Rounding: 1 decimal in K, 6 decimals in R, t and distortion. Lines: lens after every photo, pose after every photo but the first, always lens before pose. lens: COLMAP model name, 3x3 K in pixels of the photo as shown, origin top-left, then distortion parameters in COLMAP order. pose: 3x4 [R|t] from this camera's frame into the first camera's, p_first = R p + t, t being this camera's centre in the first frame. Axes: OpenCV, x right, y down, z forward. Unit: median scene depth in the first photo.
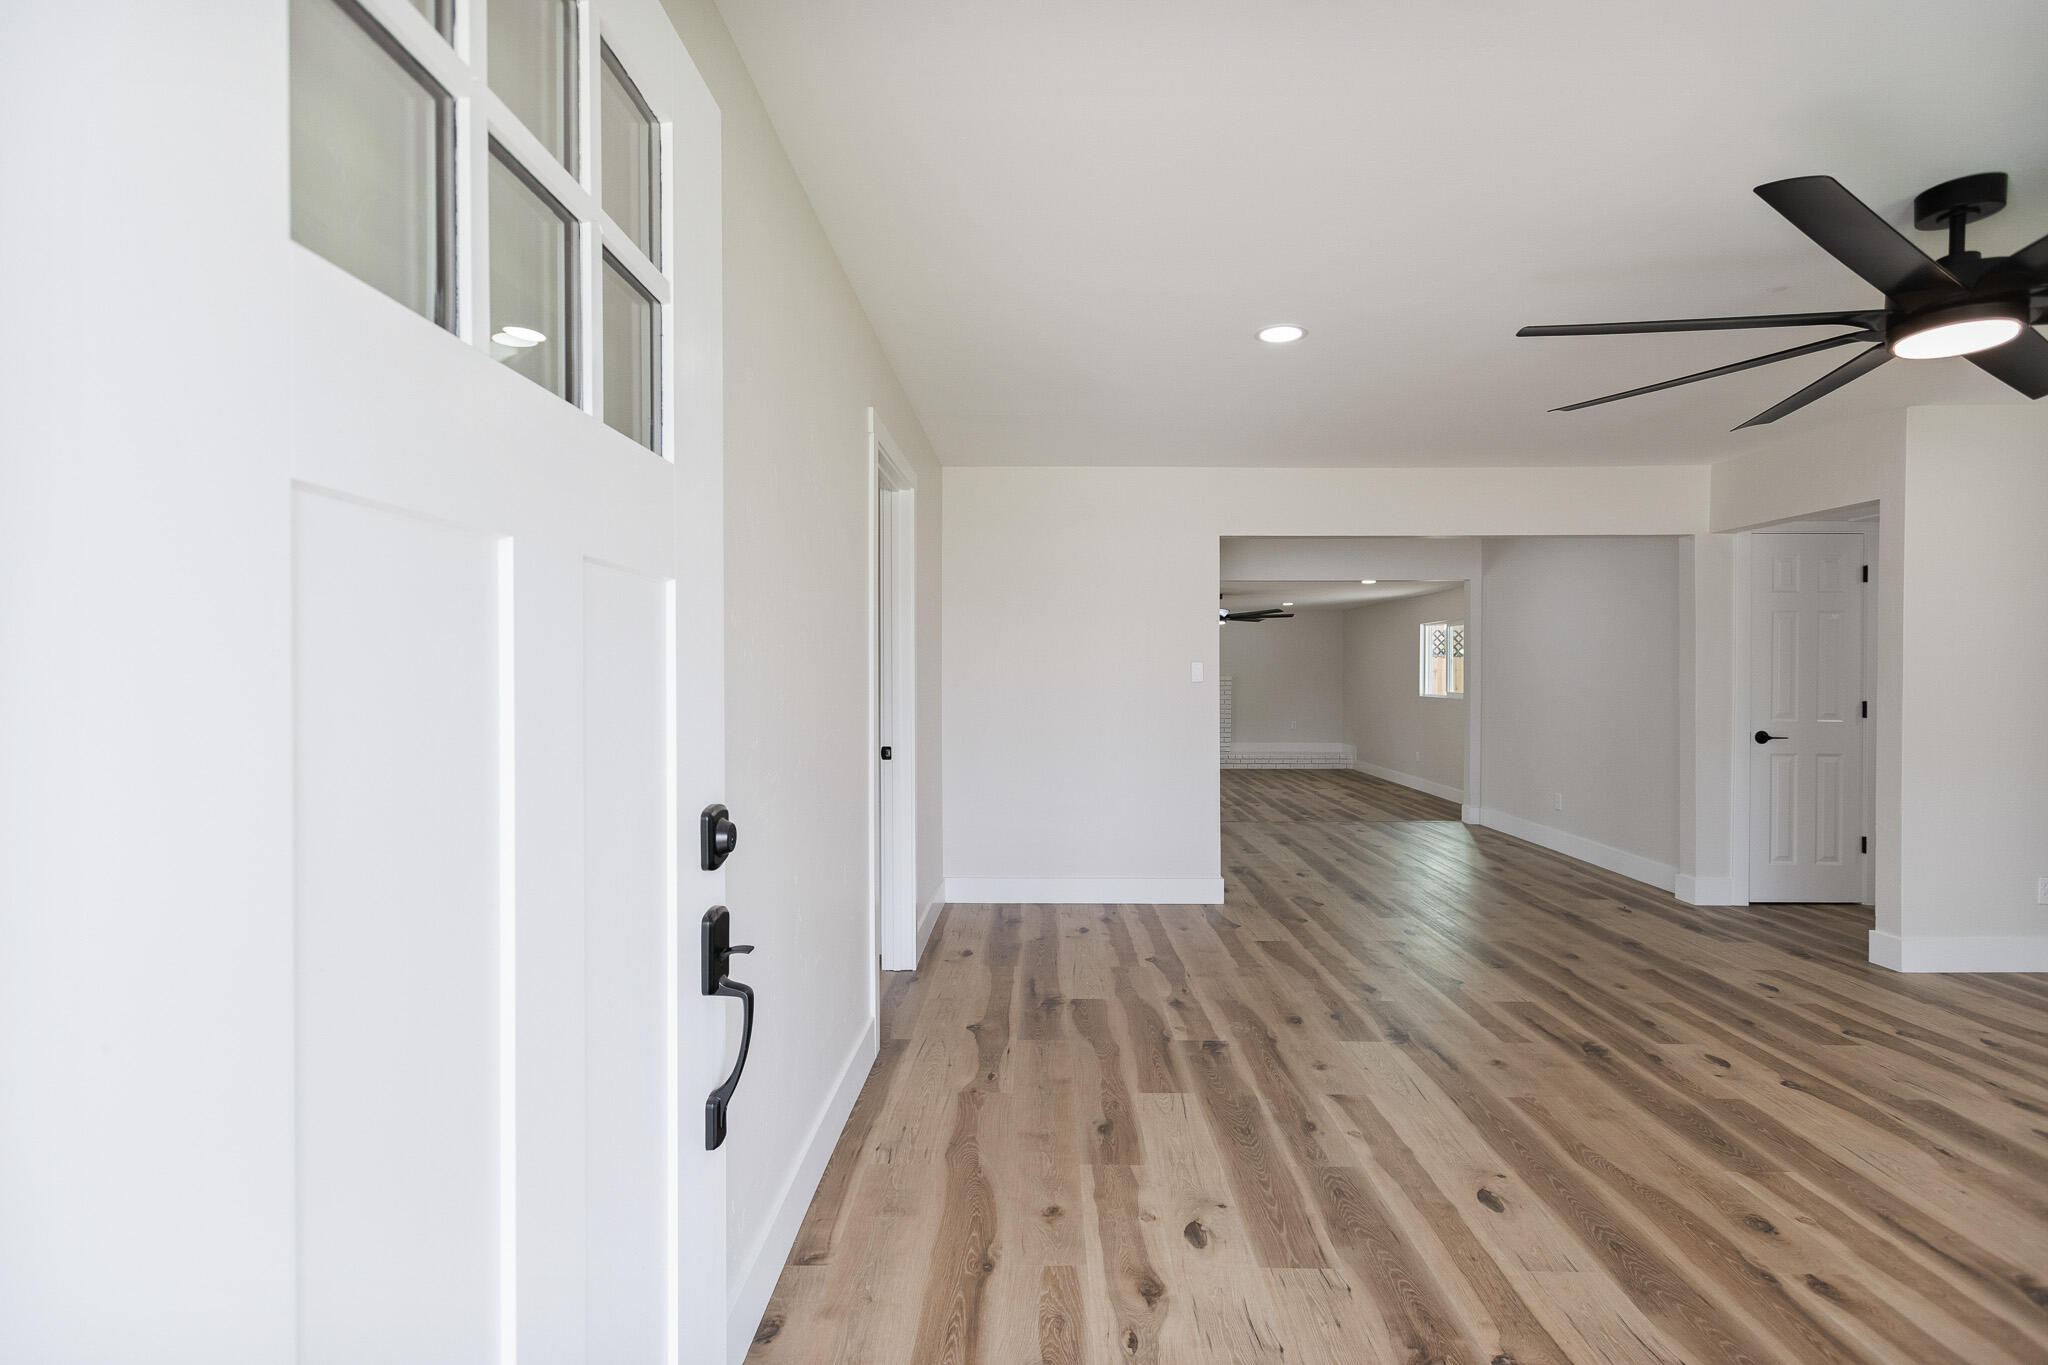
lens RADIAL K [[920.3, 0, 1018.8], [0, 920.3, 686.9], [0, 0, 1]] dist [-0.001465, -0.000563]
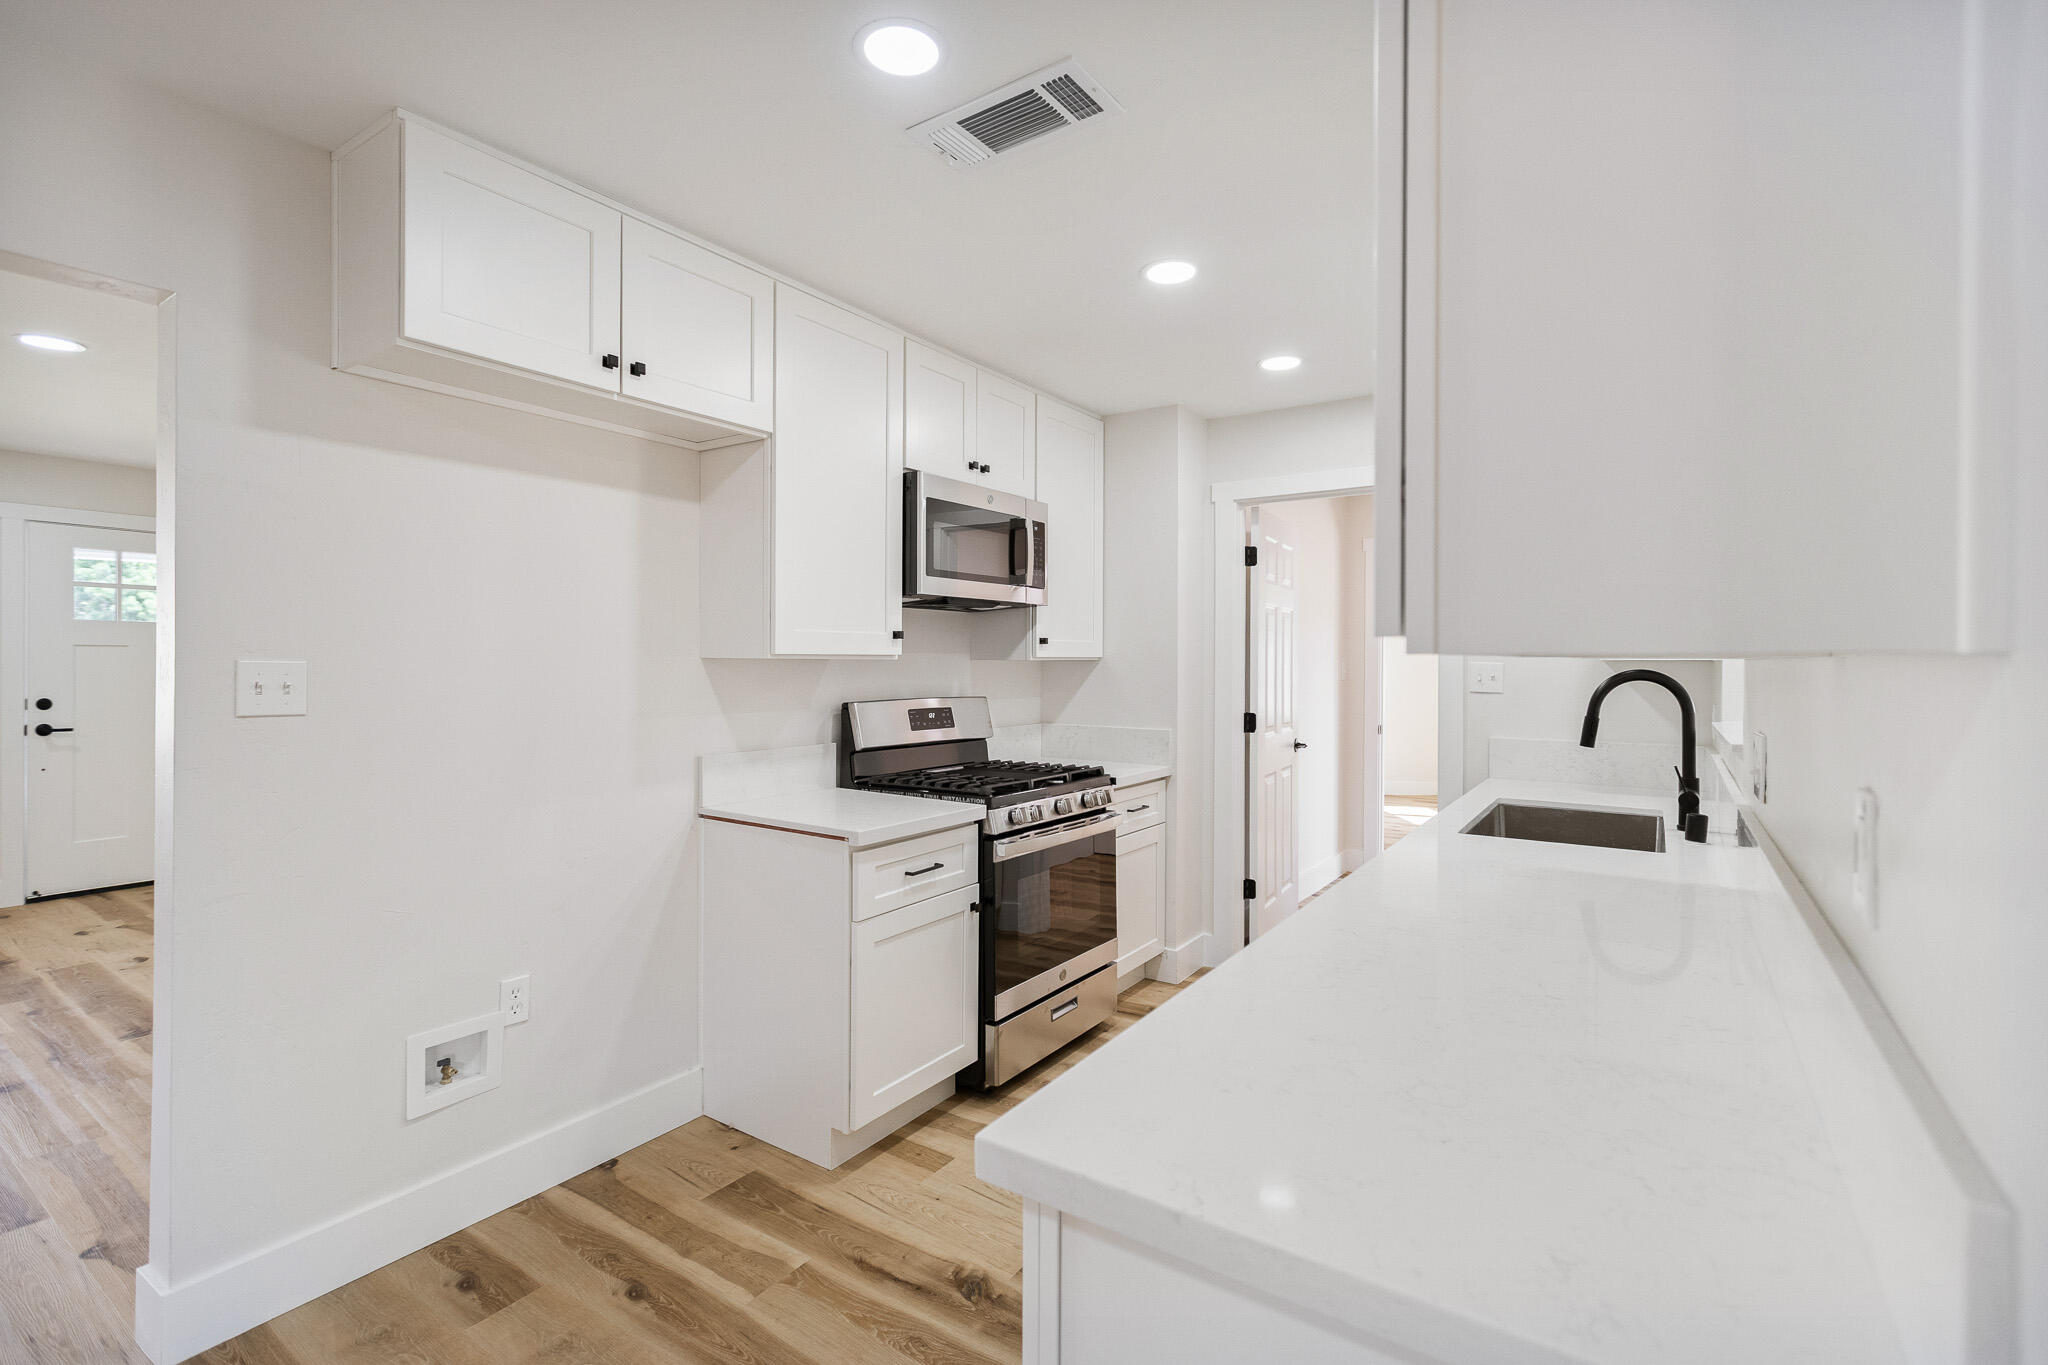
lens RADIAL K [[933.2, 0, 1025.4], [0, 933.2, 662.3], [0, 0, 1]] dist [0.002507, -0.000202]
pose [[-0.549835, -0.006216, -0.835250, 0.459036], [-0.021521, 0.999746, 0.006726, -0.041766], [0.834996, 0.021674, -0.549829, 2.019340]]
